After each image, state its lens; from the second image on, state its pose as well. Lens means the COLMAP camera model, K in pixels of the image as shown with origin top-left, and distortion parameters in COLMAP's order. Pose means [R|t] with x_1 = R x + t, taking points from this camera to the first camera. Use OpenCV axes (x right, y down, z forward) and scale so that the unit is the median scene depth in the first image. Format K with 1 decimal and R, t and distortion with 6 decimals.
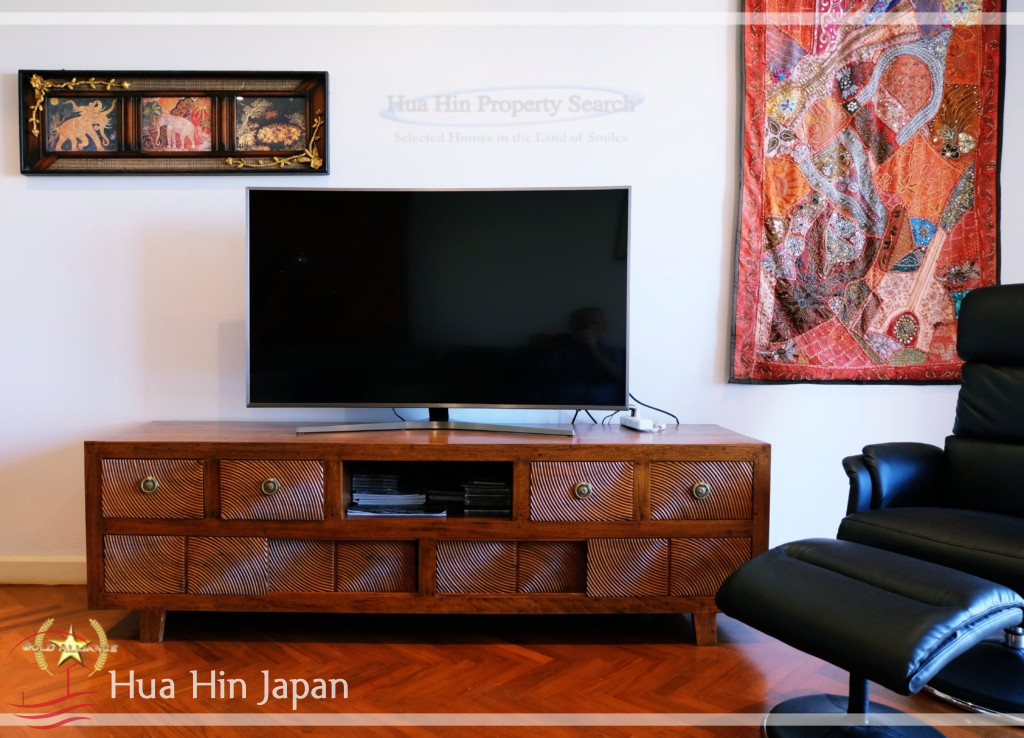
lens RADIAL K [[802.6, 0, 512.0], [0, 802.6, 369.0], [0, 0, 1]] dist [-0.017856, -0.001634]
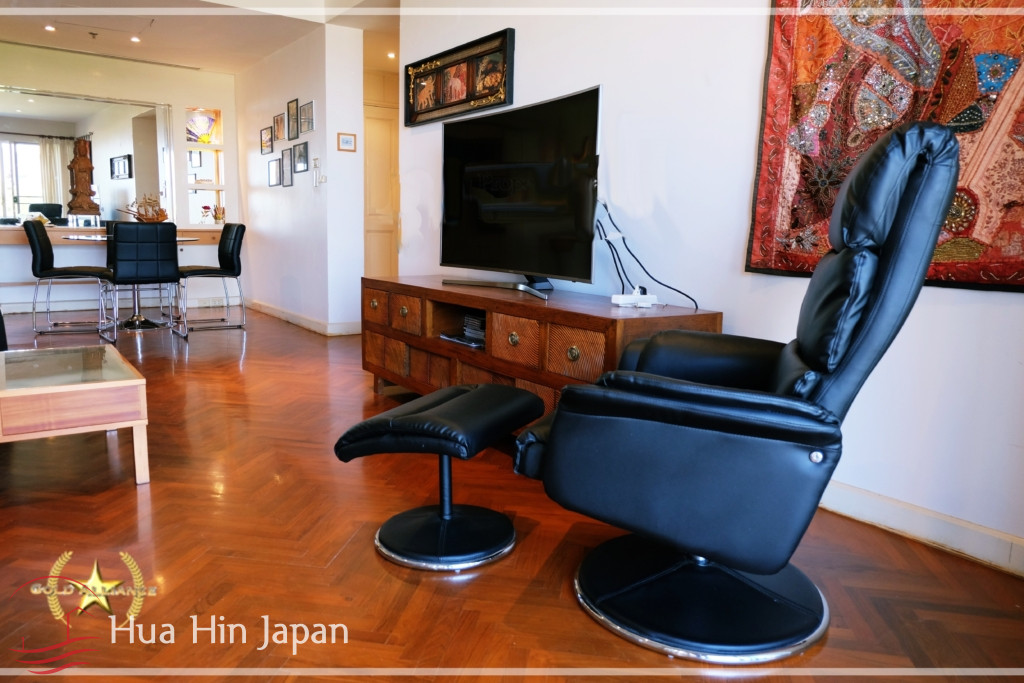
lens RADIAL K [[782.2, 0, 512.0], [0, 782.2, 341.5], [0, 0, 1]] dist [0.002216, 0.011247]
pose [[0.520549, 0.127232, -0.844299, 0.924159], [-0.061067, 0.991851, 0.111817, 0.013168], [0.851645, -0.006647, 0.524076, 0.275575]]
